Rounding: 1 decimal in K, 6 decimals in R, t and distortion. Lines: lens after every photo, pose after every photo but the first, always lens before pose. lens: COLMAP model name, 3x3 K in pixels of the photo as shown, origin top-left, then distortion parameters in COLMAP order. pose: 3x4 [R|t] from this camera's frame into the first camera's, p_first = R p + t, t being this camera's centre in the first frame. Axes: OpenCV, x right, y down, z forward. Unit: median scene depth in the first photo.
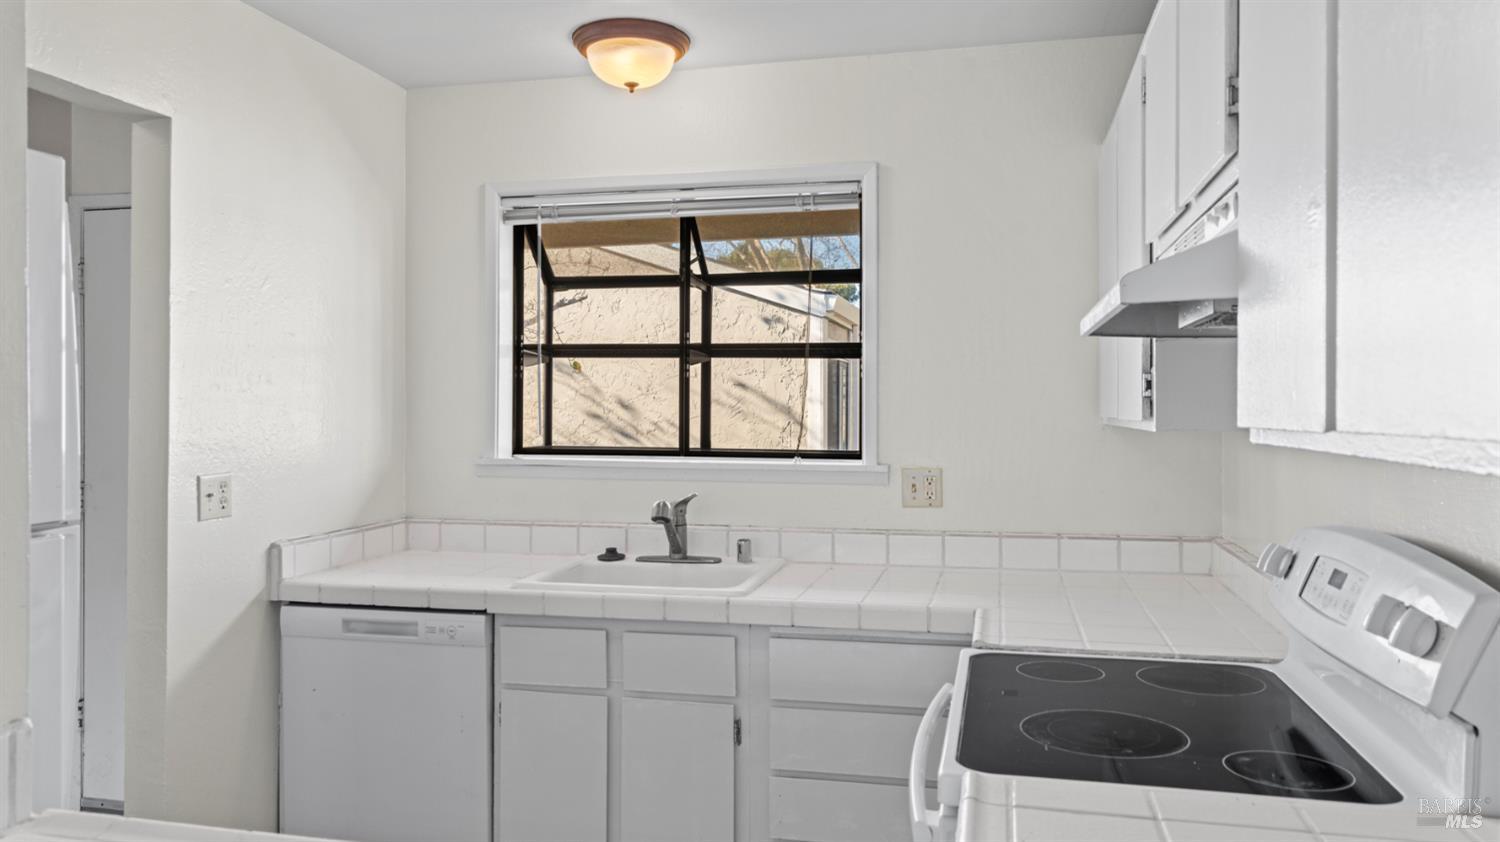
lens RADIAL K [[1061.5, 0, 750.0], [0, 1061.5, 421.0], [0, 0, 1]] dist [0.005328, 0.000378]
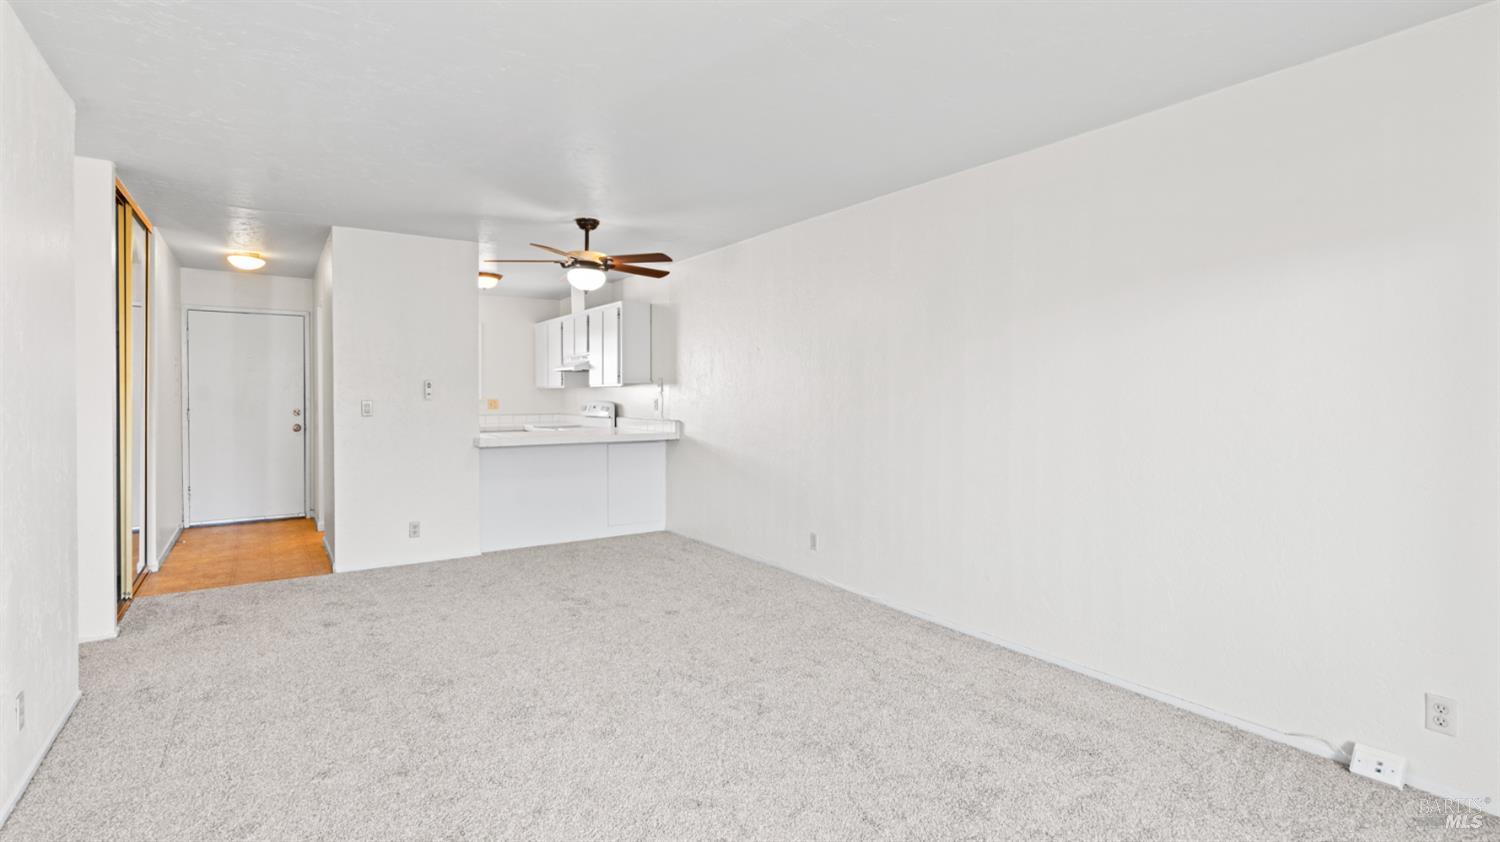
lens RADIAL K [[702.2, 0, 752.9], [0, 702.2, 399.1], [0, 0, 1]] dist [-0.001580, 0.000836]
pose [[0.679320, -0.003495, 0.733833, -1.107774], [0.011854, 0.999910, -0.006211, 0.071877], [-0.733746, 0.012918, 0.679301, -1.506924]]
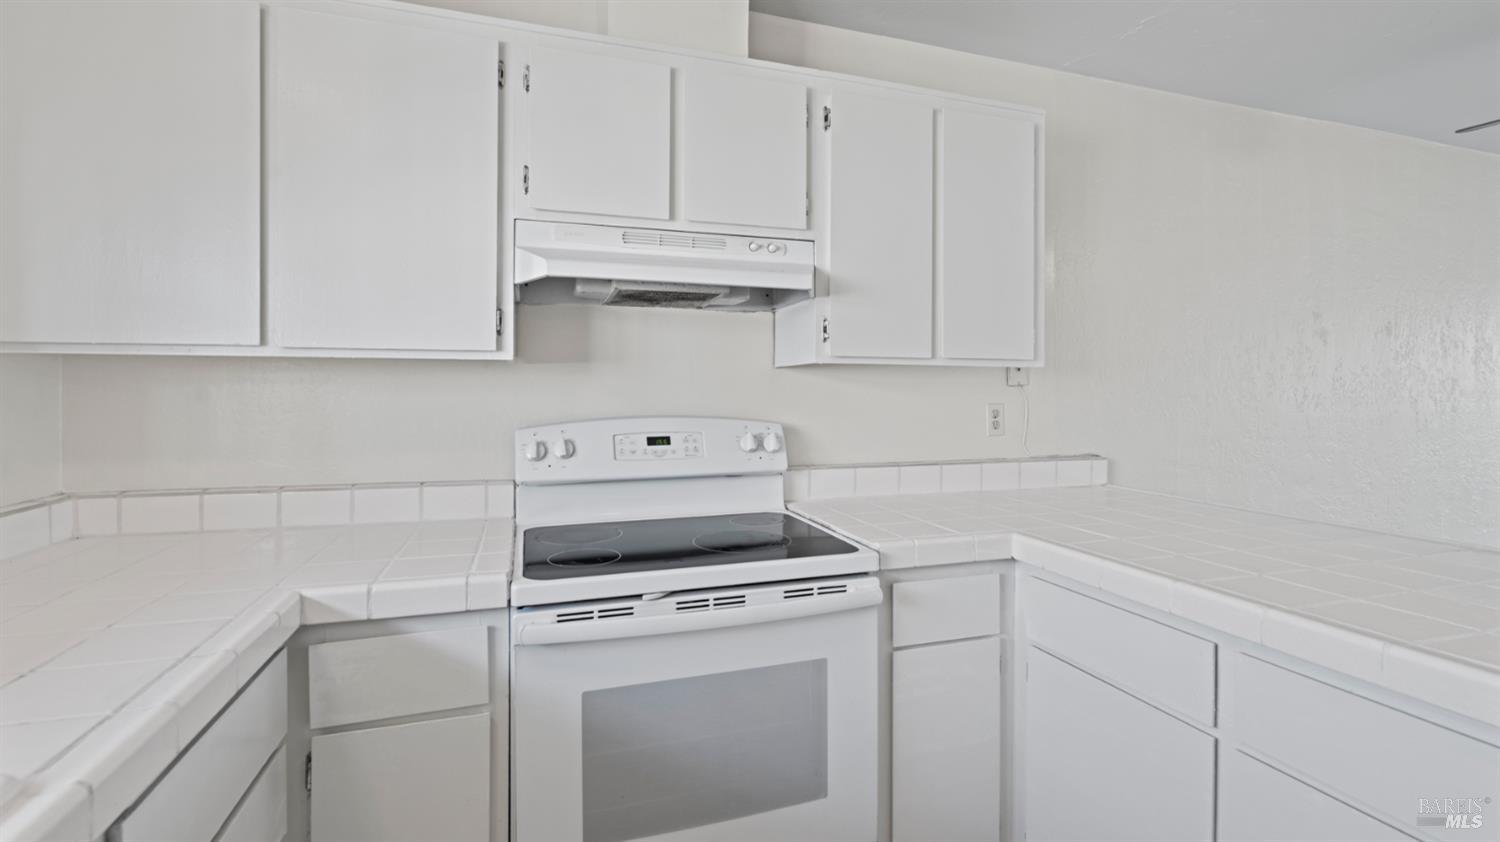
lens RADIAL K [[676.8, 0, 745.1], [0, 676.8, 392.0], [0, 0, 1]] dist [-0.001420, 0.000880]
pose [[-0.506441, -0.000431, 0.862274, -0.275638], [0.013567, 0.999872, 0.008468, 0.028876], [-0.862168, 0.015987, -0.506371, 0.755352]]
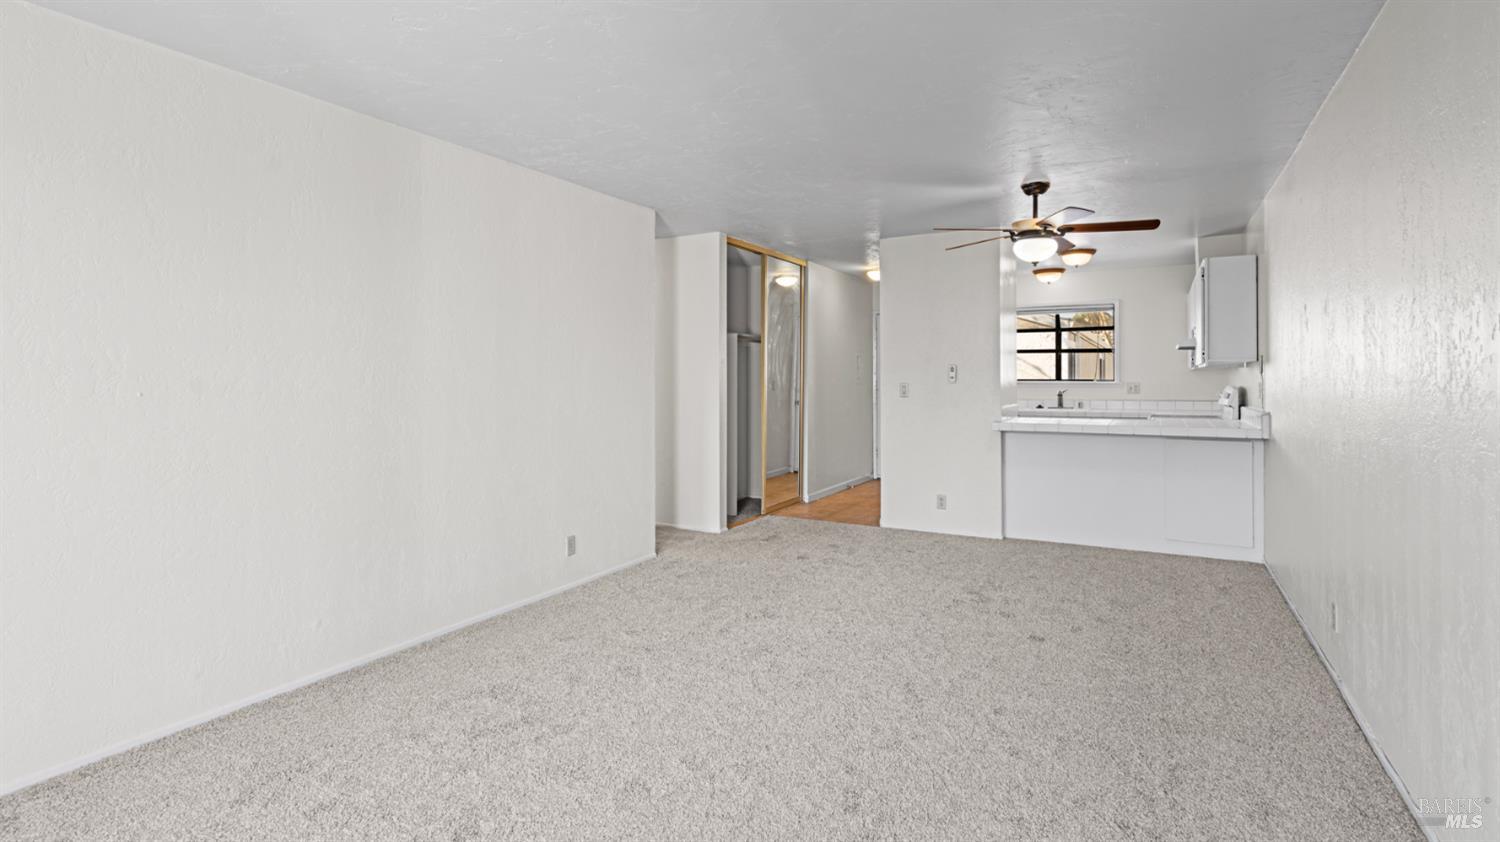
lens RADIAL K [[715.5, 0, 751.4], [0, 715.5, 370.6], [0, 0, 1]] dist [-0.003953, 0.000549]
pose [[0.957975, -0.004559, -0.286814, -0.383930], [-0.003692, 0.999595, -0.028222, 0.076140], [0.286827, 0.028095, 0.957570, -1.697723]]
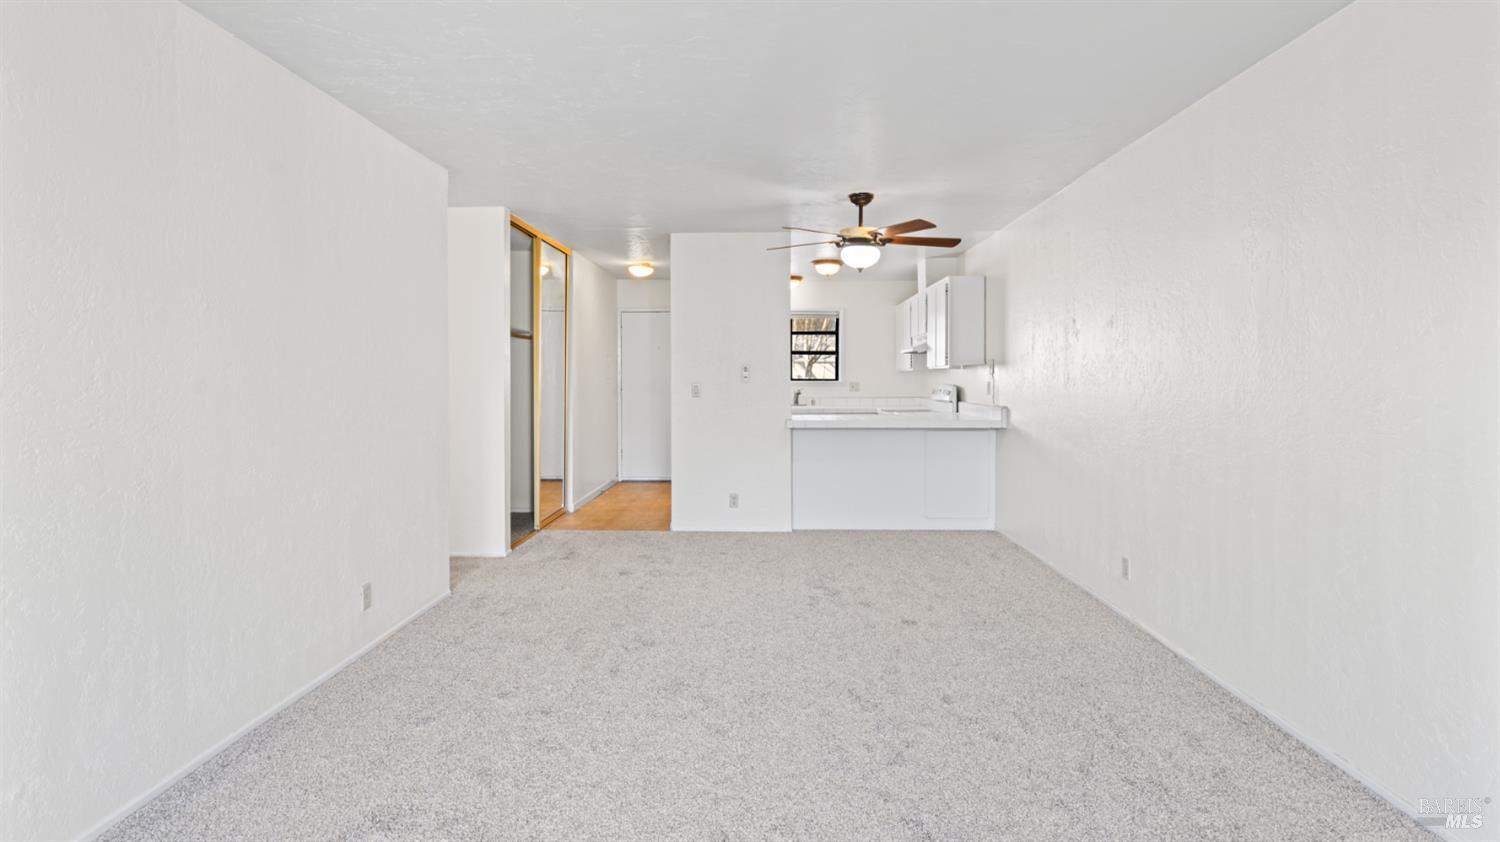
lens RADIAL K [[707.3, 0, 751.2], [0, 707.3, 382.5], [0, 0, 1]] dist [-0.002072, 0.000957]
pose [[0.981932, -0.001165, 0.189229, -0.743264], [0.003306, 0.999934, -0.010998, 0.074320], [-0.189204, 0.011425, 0.981871, -1.603134]]
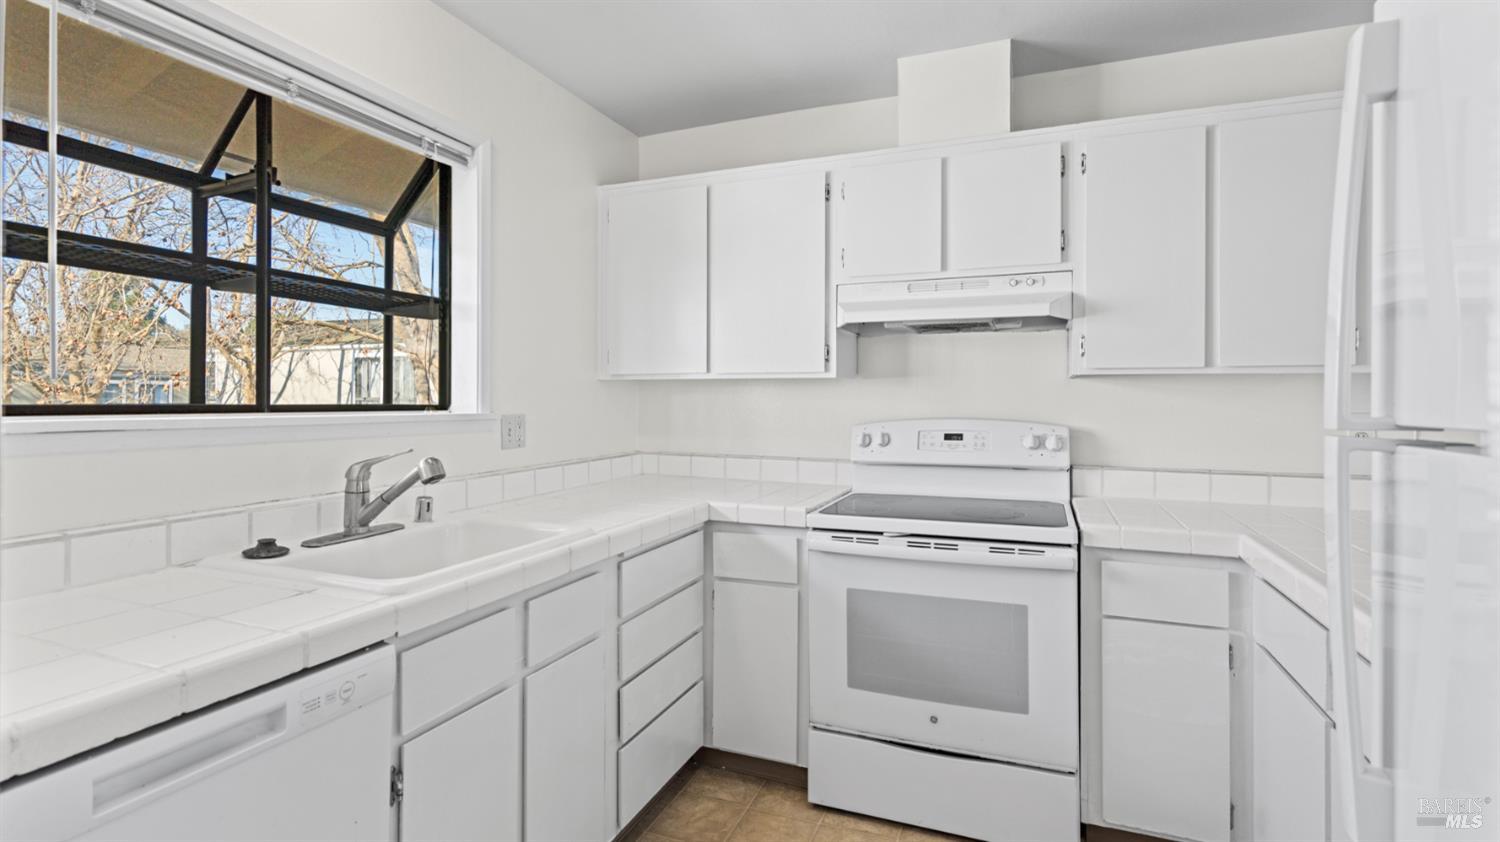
lens RADIAL K [[702.2, 0, 752.9], [0, 702.2, 399.1], [0, 0, 1]] dist [-0.001580, 0.000836]
pose [[0.161756, -0.000514, 0.986831, -0.553717], [0.013851, 0.999903, -0.001750, 0.031254], [-0.986734, 0.013952, 0.161747, 0.612896]]
